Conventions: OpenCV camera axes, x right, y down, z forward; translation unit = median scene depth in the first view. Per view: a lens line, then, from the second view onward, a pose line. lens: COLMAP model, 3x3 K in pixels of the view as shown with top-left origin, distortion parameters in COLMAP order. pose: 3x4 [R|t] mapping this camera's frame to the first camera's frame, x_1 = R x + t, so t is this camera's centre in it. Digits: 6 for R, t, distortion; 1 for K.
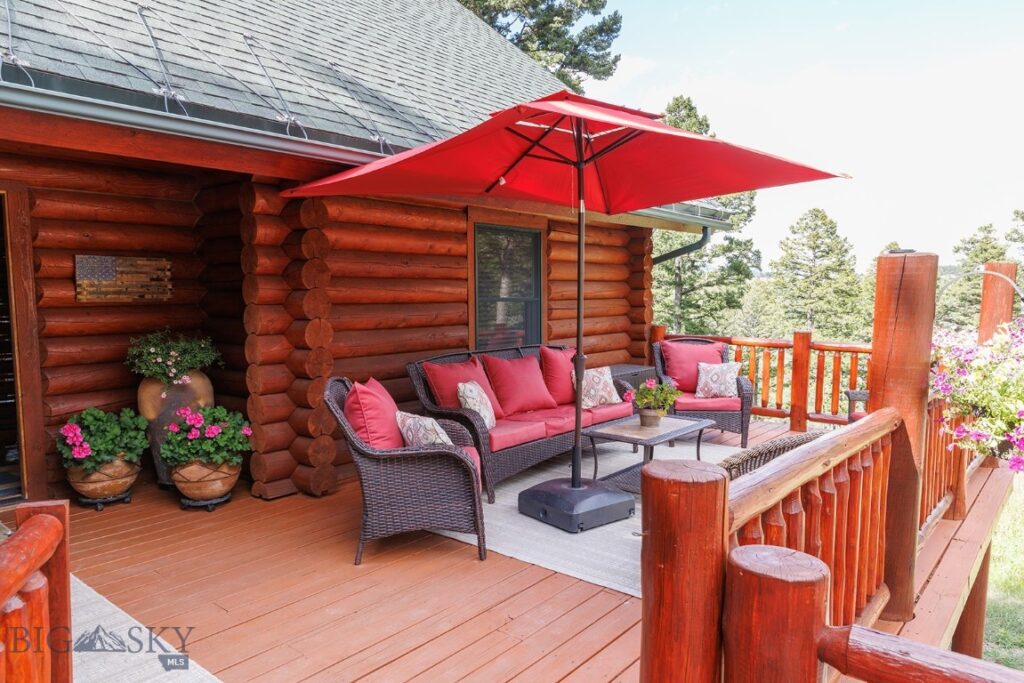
lens RADIAL K [[696.7, 0, 526.3], [0, 696.7, 337.9], [0, 0, 1]] dist [0.009866, -0.001455]
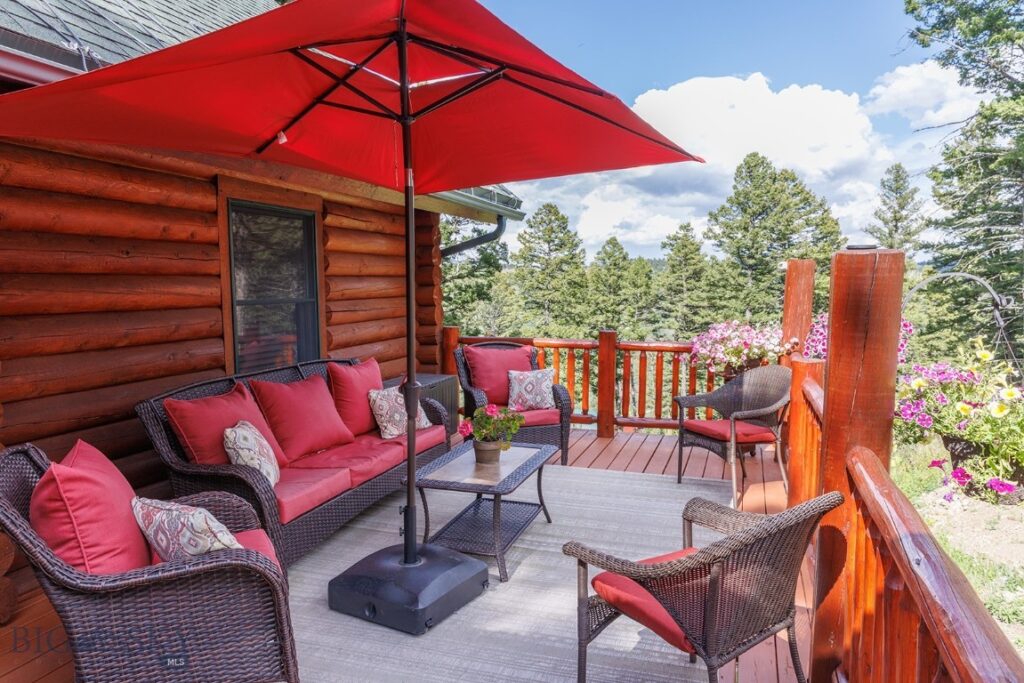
lens RADIAL K [[696.7, 0, 526.3], [0, 696.7, 337.9], [0, 0, 1]] dist [0.009866, -0.001455]
pose [[0.930853, -0.032320, 0.363962, -0.074363], [0.027588, 0.999454, 0.018192, -0.031501], [-0.364351, -0.006893, 0.931236, 0.273096]]
